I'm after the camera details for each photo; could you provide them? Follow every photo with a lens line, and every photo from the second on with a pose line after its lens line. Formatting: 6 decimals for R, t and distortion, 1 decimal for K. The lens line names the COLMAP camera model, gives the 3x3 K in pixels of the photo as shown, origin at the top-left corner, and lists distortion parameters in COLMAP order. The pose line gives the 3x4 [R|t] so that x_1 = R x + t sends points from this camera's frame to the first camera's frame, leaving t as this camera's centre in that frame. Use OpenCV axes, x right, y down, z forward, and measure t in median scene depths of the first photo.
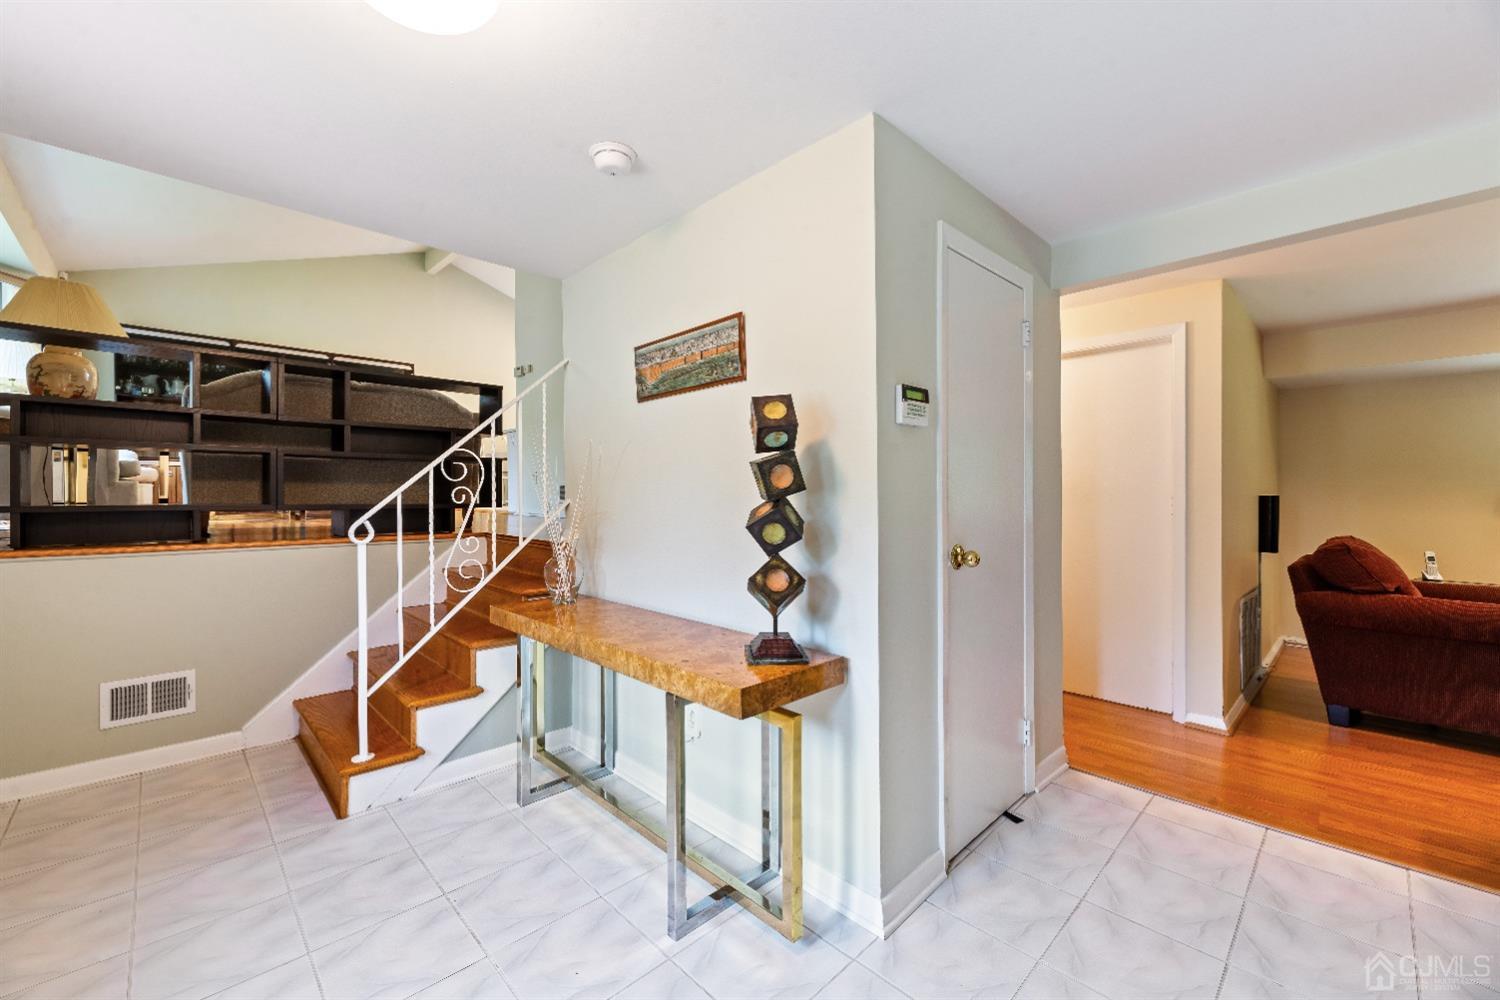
lens RADIAL K [[606.4, 0, 745.9], [0, 606.4, 494.2], [0, 0, 1]] dist [-0.007098, -0.000431]
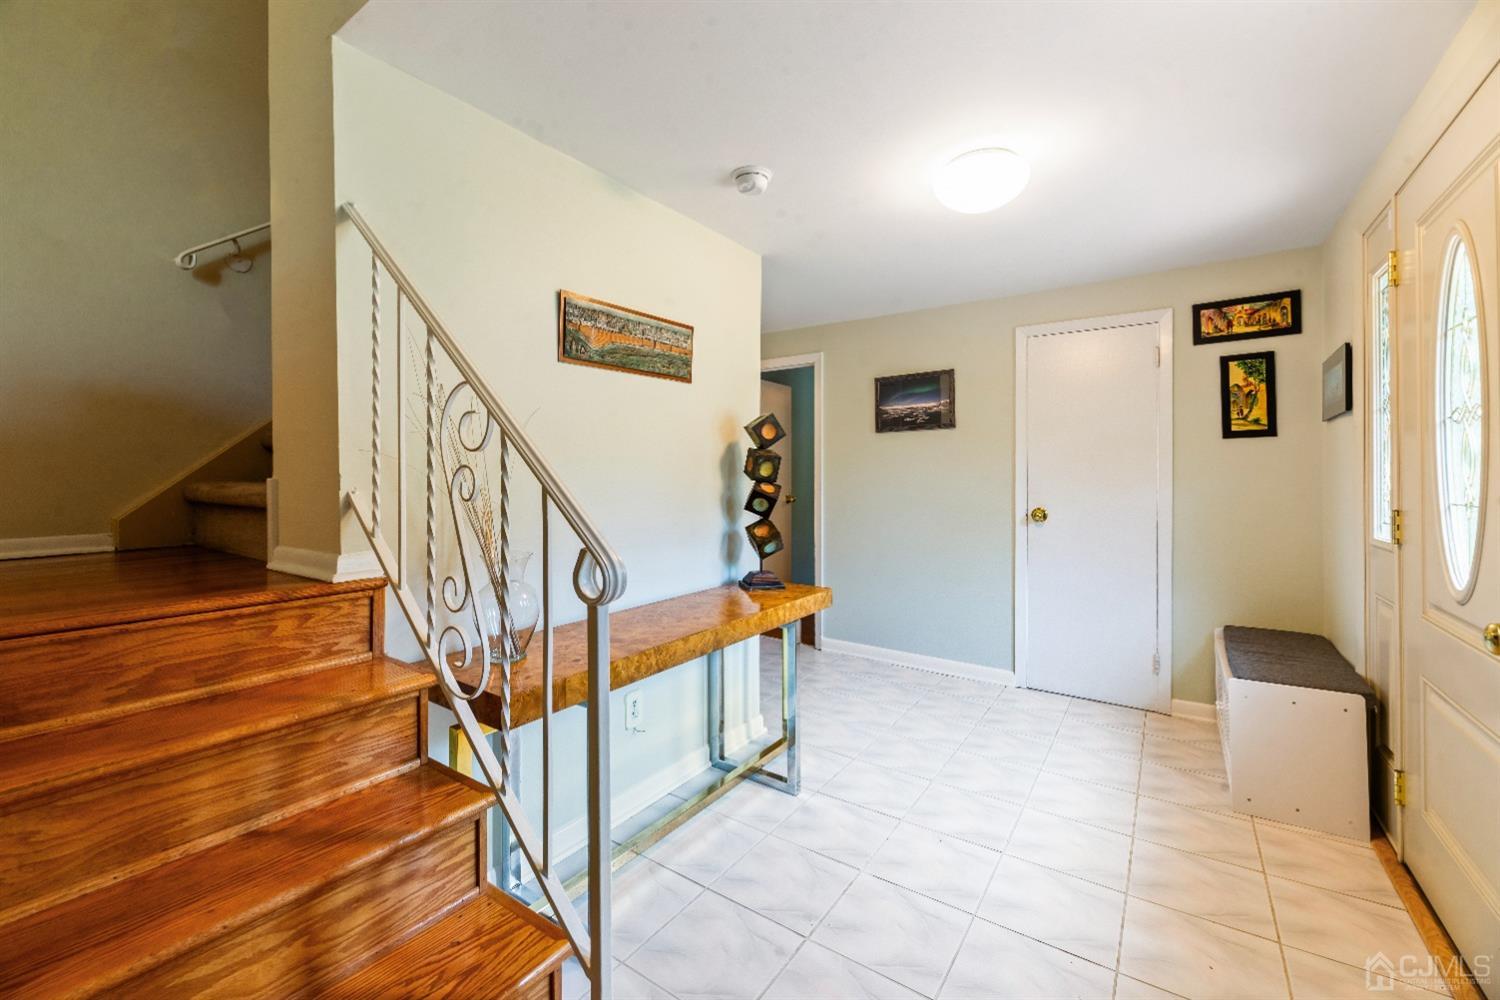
lens RADIAL K [[606.4, 0, 742.8], [0, 606.4, 477.7], [0, 0, 1]] dist [-0.007098, -0.000431]
pose [[-0.176379, -0.001450, 0.984321, -1.053823], [0.004651, 0.999987, 0.002306, -0.003228], [-0.984311, 0.004984, -0.176370, 0.975141]]
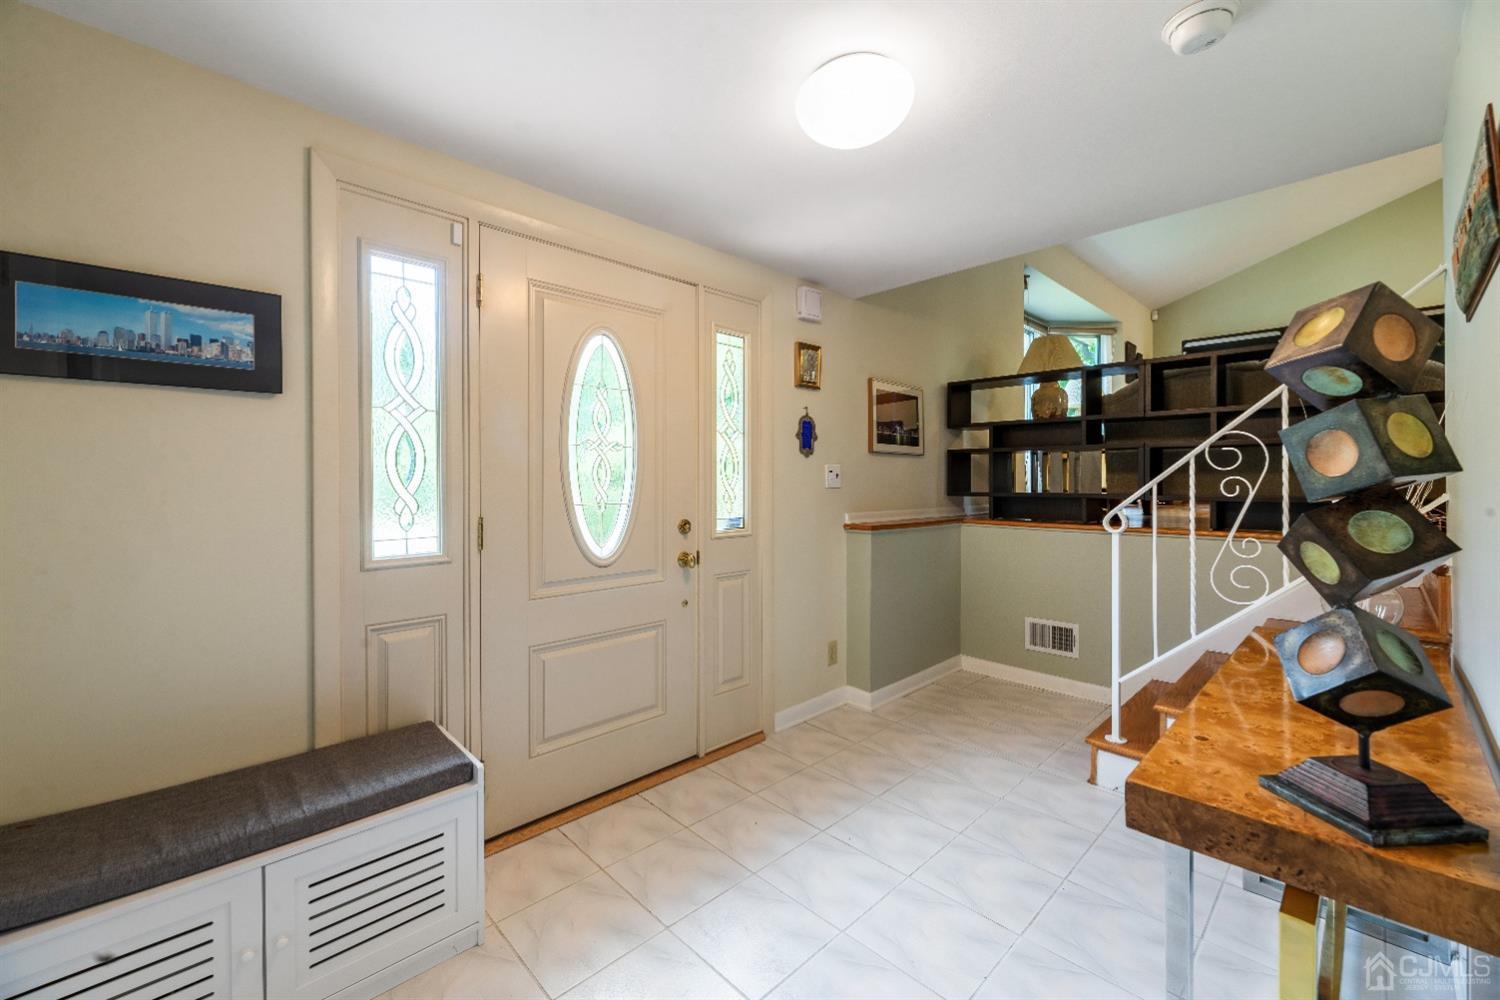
lens RADIAL K [[606.4, 0, 740.4], [0, 606.4, 487.3], [0, 0, 1]] dist [-0.007098, -0.000431]
pose [[-0.017088, 0.005157, -0.999841, 0.410309], [-0.000763, 0.999986, 0.005171, -0.001433], [0.999854, 0.000851, -0.017084, 0.367597]]
